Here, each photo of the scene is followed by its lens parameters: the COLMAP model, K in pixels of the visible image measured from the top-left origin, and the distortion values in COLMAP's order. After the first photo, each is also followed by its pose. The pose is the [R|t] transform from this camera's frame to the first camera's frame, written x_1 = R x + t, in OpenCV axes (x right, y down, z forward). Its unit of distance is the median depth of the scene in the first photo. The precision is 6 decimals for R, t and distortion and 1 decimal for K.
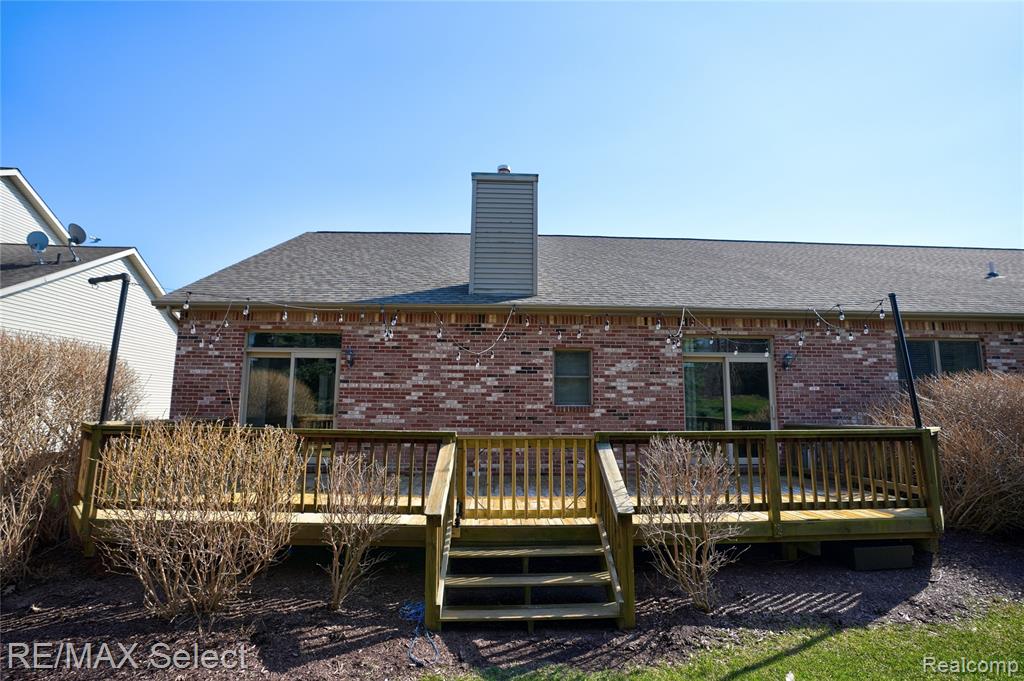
lens RADIAL K [[468.1, 0, 519.2], [0, 468.1, 344.4], [0, 0, 1]] dist [-0.070664, 0.027983]
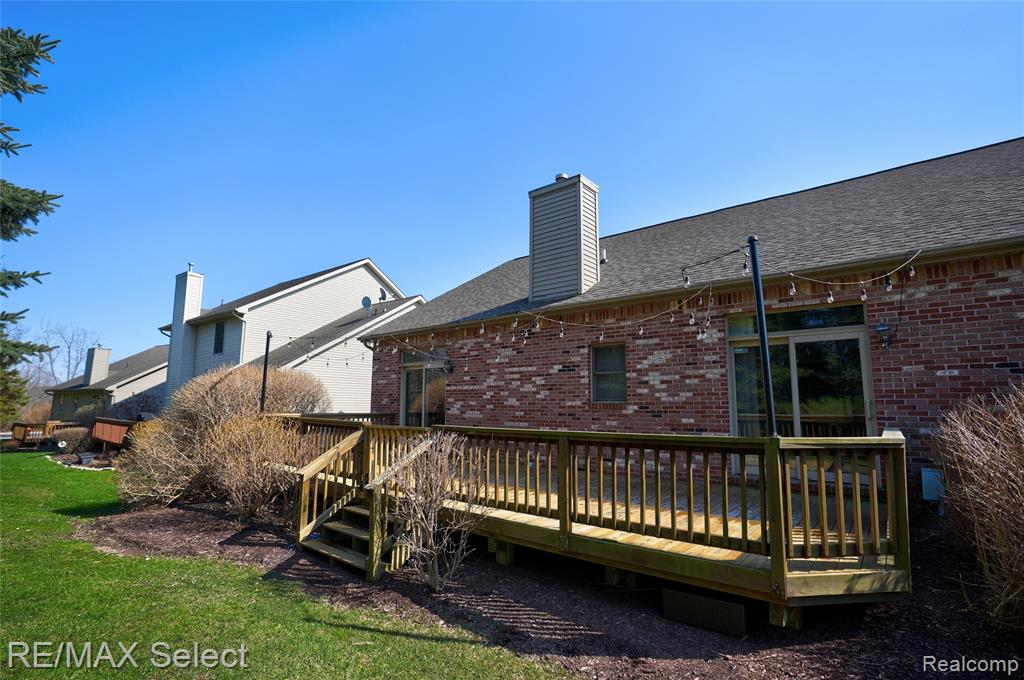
lens RADIAL K [[468.1, 0, 519.2], [0, 468.1, 343.9], [0, 0, 1]] dist [-0.070664, 0.027983]
pose [[0.751884, -0.087661, -0.653441, 0.621649], [0.090846, 0.995442, -0.029009, 0.021513], [0.653006, -0.037551, 0.756421, 0.149984]]
